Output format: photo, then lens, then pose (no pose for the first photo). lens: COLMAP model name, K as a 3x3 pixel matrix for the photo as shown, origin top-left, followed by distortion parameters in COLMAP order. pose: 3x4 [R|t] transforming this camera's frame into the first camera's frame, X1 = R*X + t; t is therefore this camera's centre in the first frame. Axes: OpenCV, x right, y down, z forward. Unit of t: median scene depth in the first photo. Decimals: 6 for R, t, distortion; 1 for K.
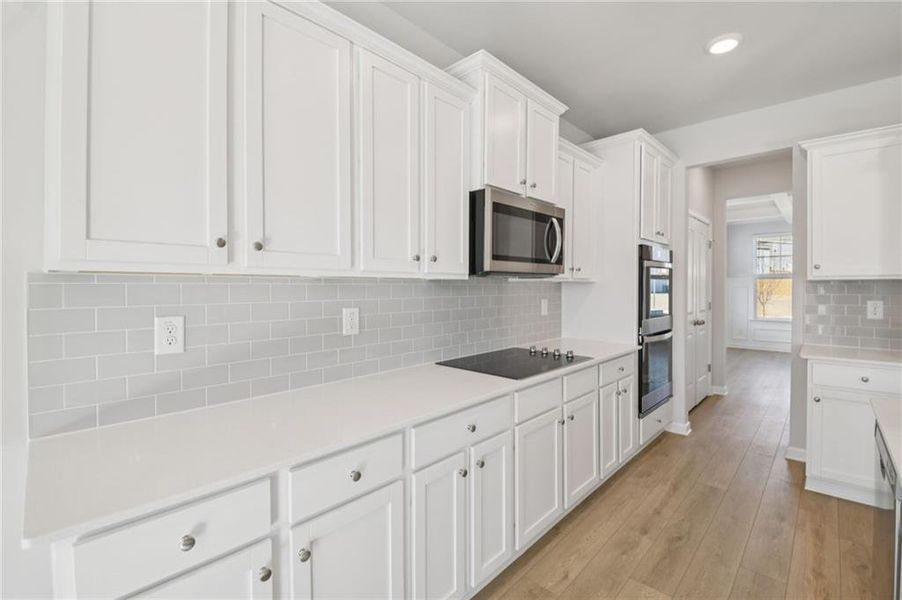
lens RADIAL K [[403.3, 0, 457.6], [0, 403.3, 288.4], [0, 0, 1]] dist [0.015926, -0.000663]
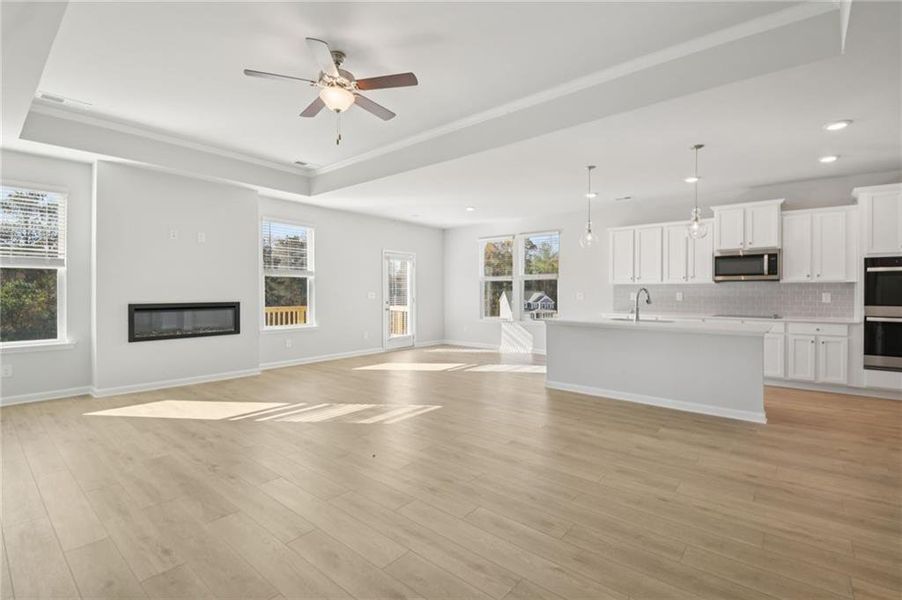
lens RADIAL K [[418.2, 0, 452.2], [0, 418.2, 291.9], [0, 0, 1]] dist [0.028513, -0.031378]
pose [[0.046247, -0.001348, -0.998929, 2.911644], [-0.007647, 0.999969, -0.001703, 0.058863], [0.998901, 0.007718, 0.046235, -0.976703]]
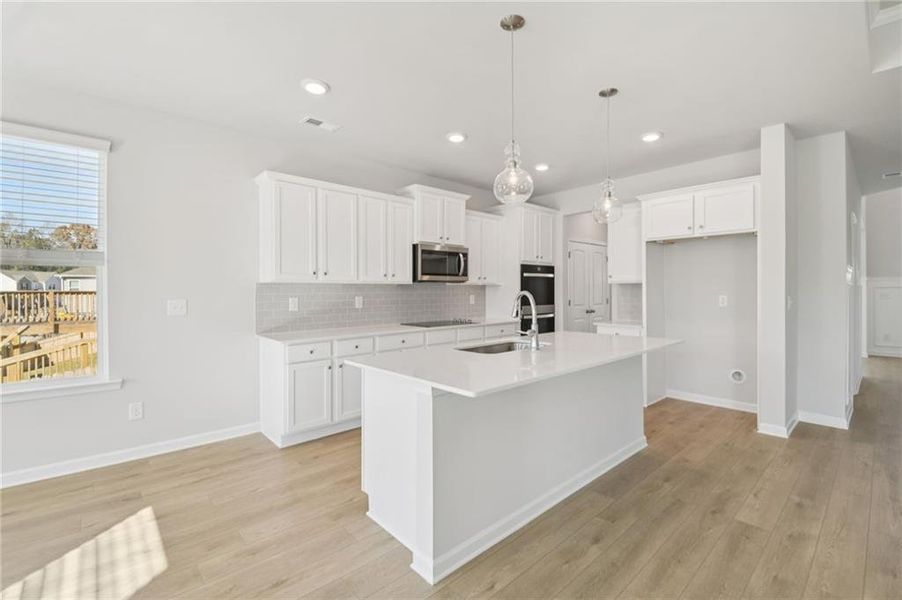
lens RADIAL K [[398.3, 0, 452.9], [0, 398.3, 291.7], [0, 0, 1]] dist [-0.000970, -0.000637]
pose [[0.996350, -0.002233, -0.085337, 0.433706], [0.002150, 0.999997, -0.001070, 0.022725], [0.085339, 0.000883, 0.996352, -1.144705]]
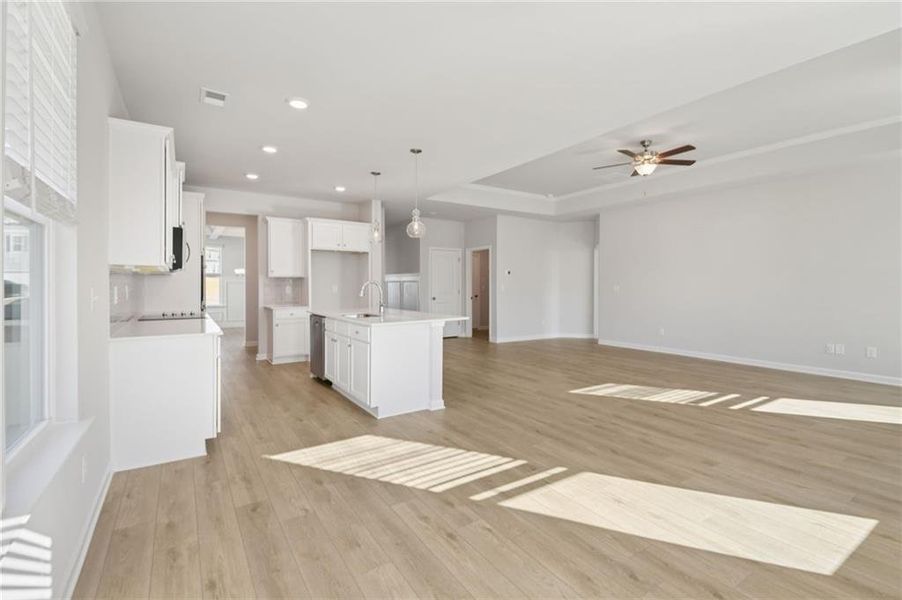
lens RADIAL K [[403.3, 0, 457.6], [0, 403.3, 288.4], [0, 0, 1]] dist [0.015926, -0.000663]
pose [[0.231649, -0.001231, 0.972799, -1.586609], [0.010196, 0.999947, -0.001162, 0.081031], [-0.972746, 0.010188, 0.231649, -0.802578]]
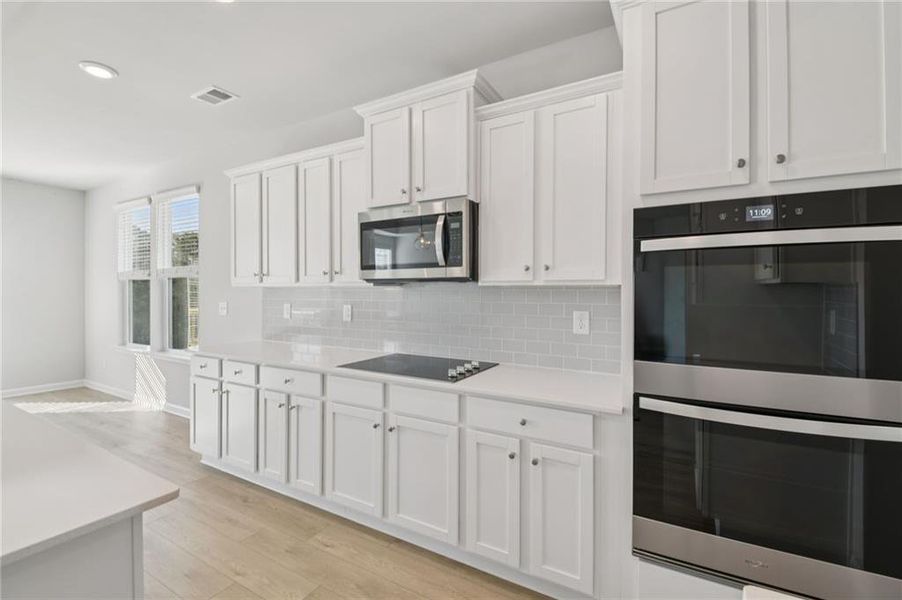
lens RADIAL K [[398.3, 0, 452.9], [0, 398.3, 291.7], [0, 0, 1]] dist [-0.000970, -0.000637]
pose [[0.217890, -0.000604, -0.975973, 1.290709], [-0.007550, 0.999969, -0.002305, -0.003895], [0.975944, 0.007870, 0.217878, 0.985923]]
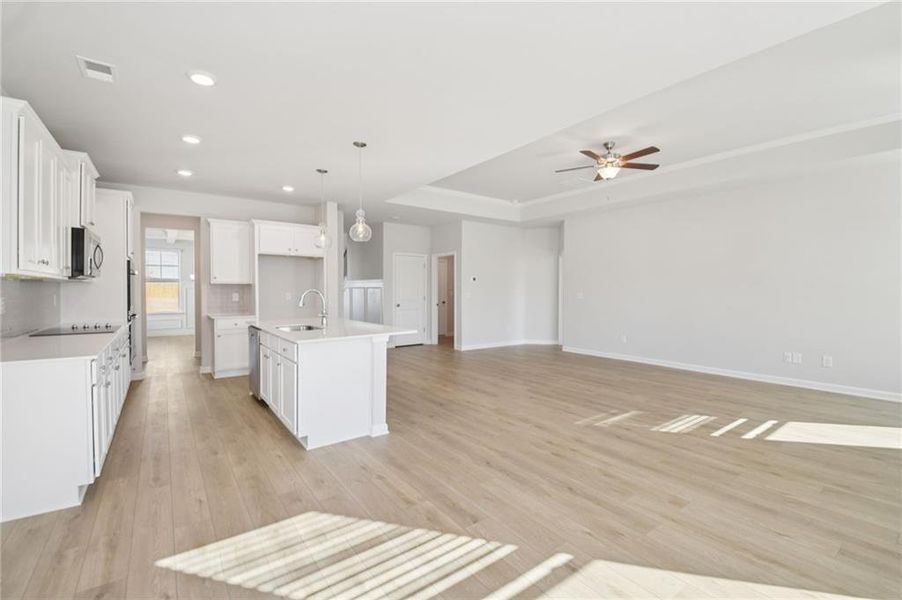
lens RADIAL K [[382.0, 0, 457.5], [0, 382.0, 292.8], [0, 0, 1]] dist [-0.000098, -0.000410]
pose [[0.177051, -0.002777, 0.984198, -1.246578], [0.009127, 0.999958, 0.001179, 0.052128], [-0.984159, 0.008774, 0.177069, -0.877535]]
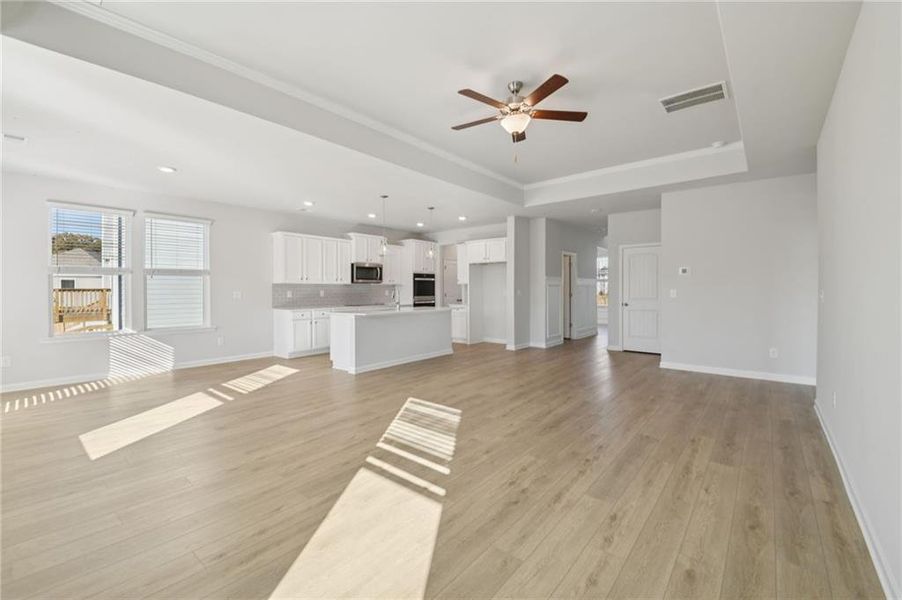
lens RADIAL K [[382.0, 0, 457.5], [0, 382.0, 292.8], [0, 0, 1]] dist [-0.000098, -0.000410]
pose [[0.997540, -0.002791, 0.070043, 0.855892], [0.002542, 0.999990, 0.003646, 0.057695], [-0.070053, -0.003459, 0.997537, -3.058520]]
